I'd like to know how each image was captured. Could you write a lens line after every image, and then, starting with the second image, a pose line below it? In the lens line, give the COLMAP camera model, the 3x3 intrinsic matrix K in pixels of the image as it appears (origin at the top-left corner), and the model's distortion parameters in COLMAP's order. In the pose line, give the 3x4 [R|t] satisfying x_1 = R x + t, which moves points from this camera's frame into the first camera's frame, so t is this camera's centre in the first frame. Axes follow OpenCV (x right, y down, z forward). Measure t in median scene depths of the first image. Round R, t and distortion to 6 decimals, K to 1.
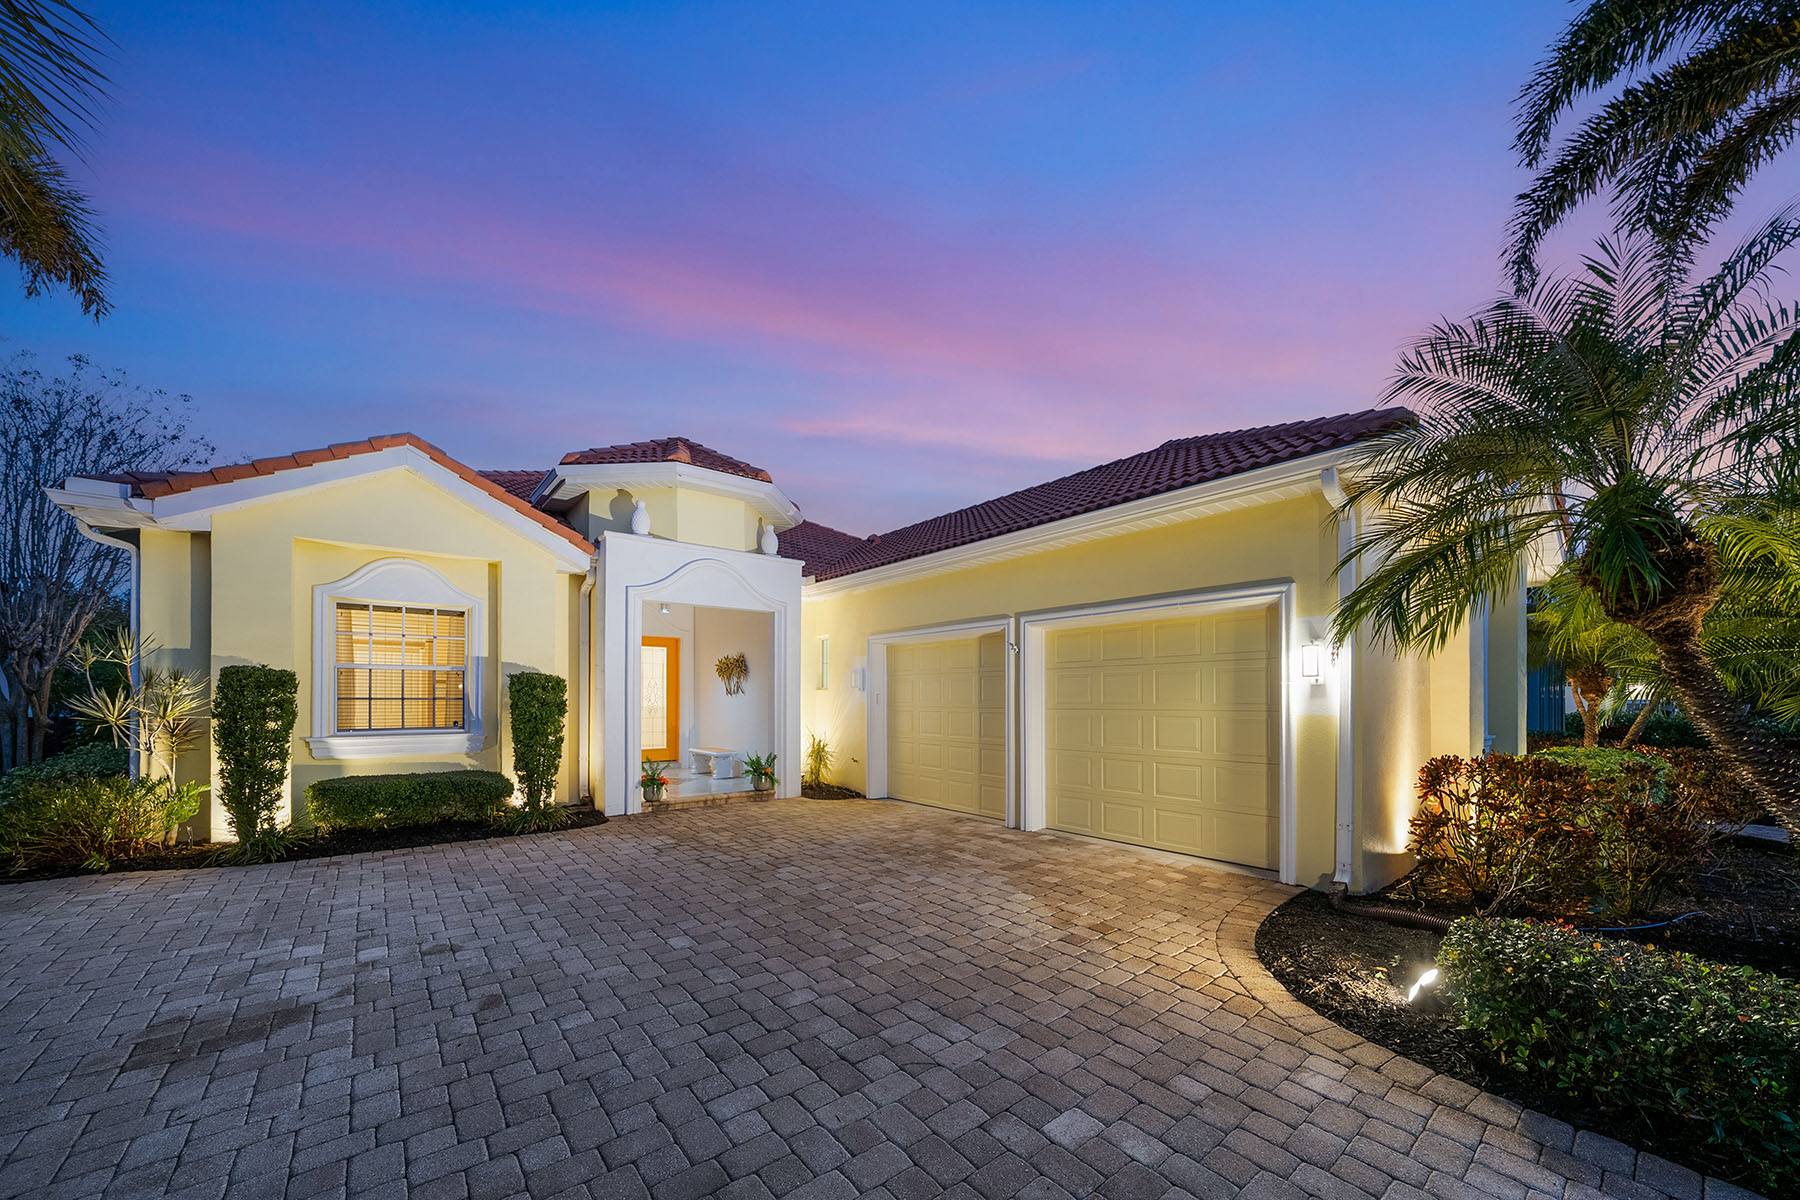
lens RADIAL K [[683.6, 0, 955.1], [0, 683.6, 643.9], [0, 0, 1]] dist [-0.007989, 0.000039]
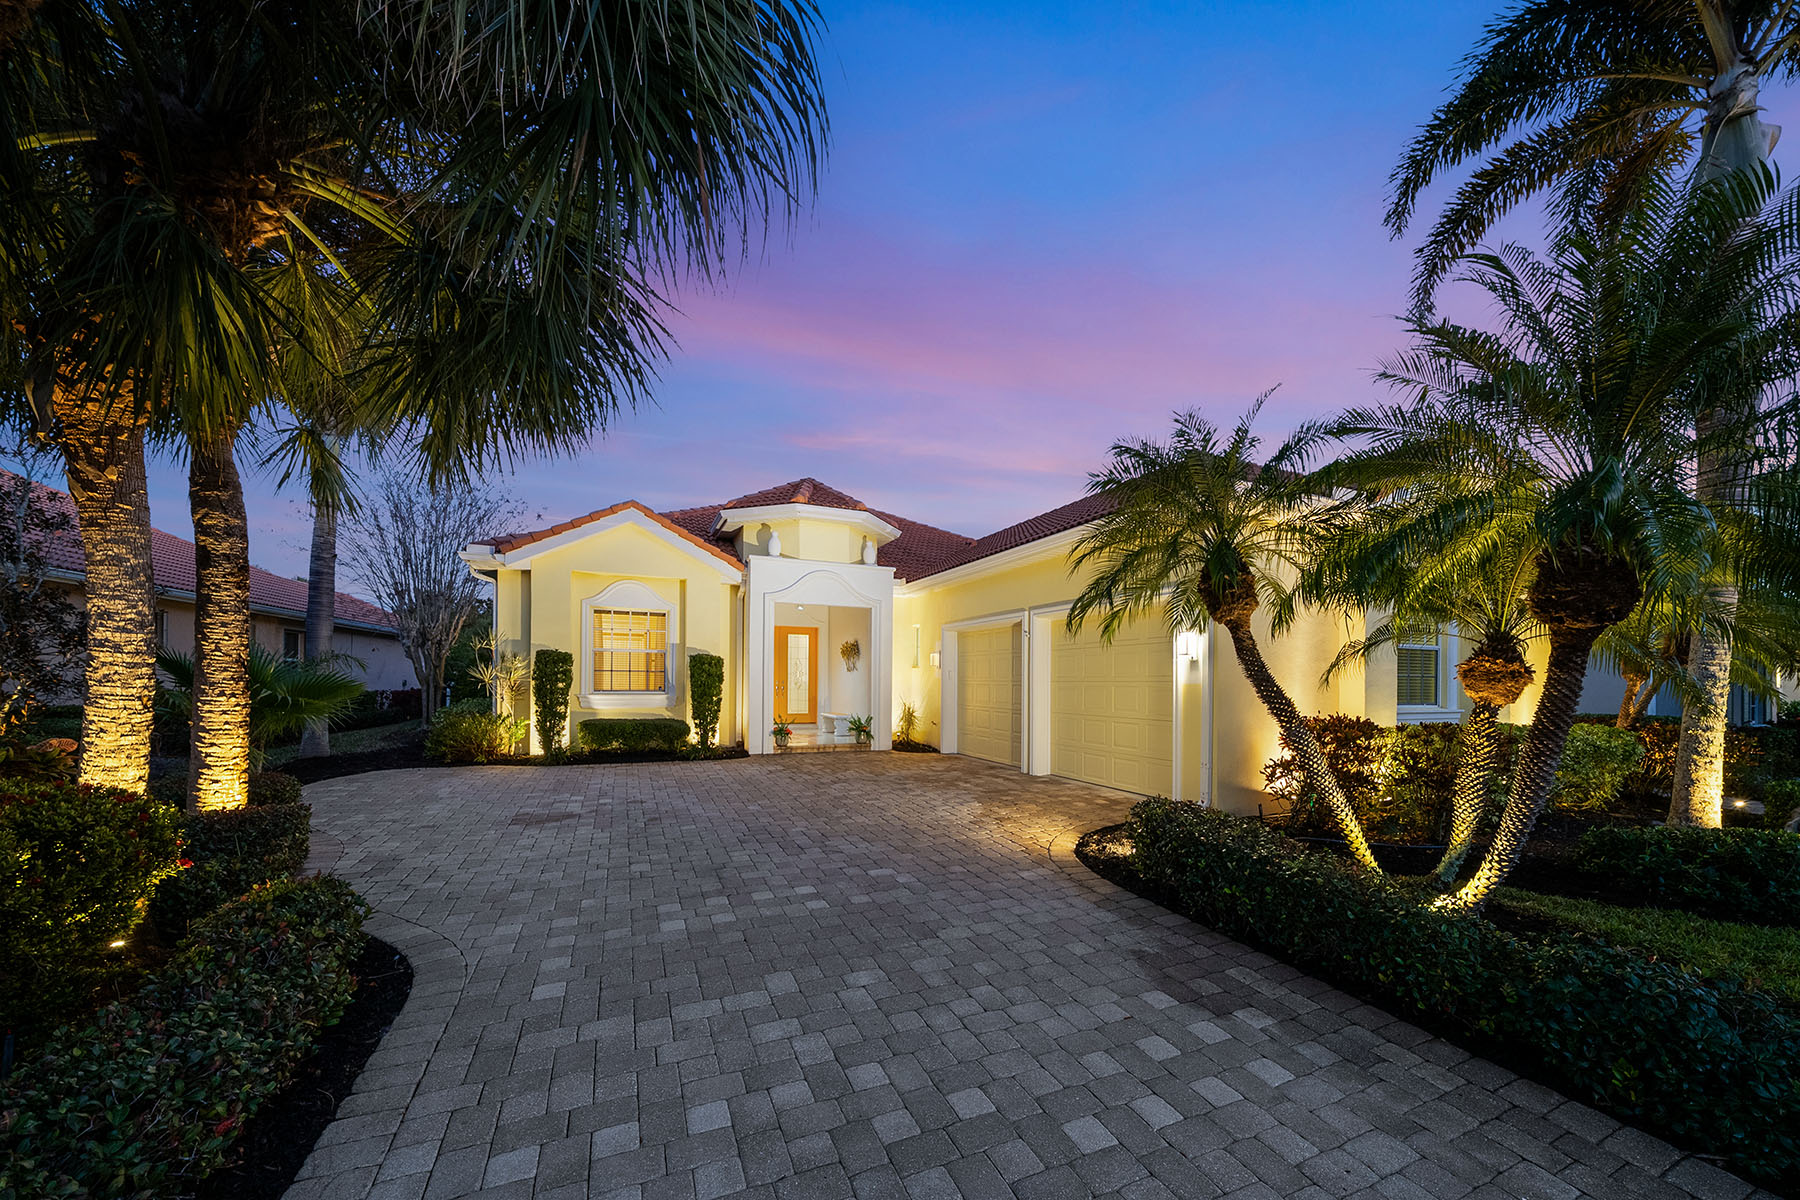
lens RADIAL K [[614.0, 0, 901.6], [0, 614.0, 611.5], [0, 0, 1]] dist [-0.005741, -0.000011]
pose [[0.961482, -0.019998, -0.274141, 0.172581], [0.012000, 0.999453, -0.030824, -0.003937], [0.274607, 0.026347, 0.961195, -0.178421]]
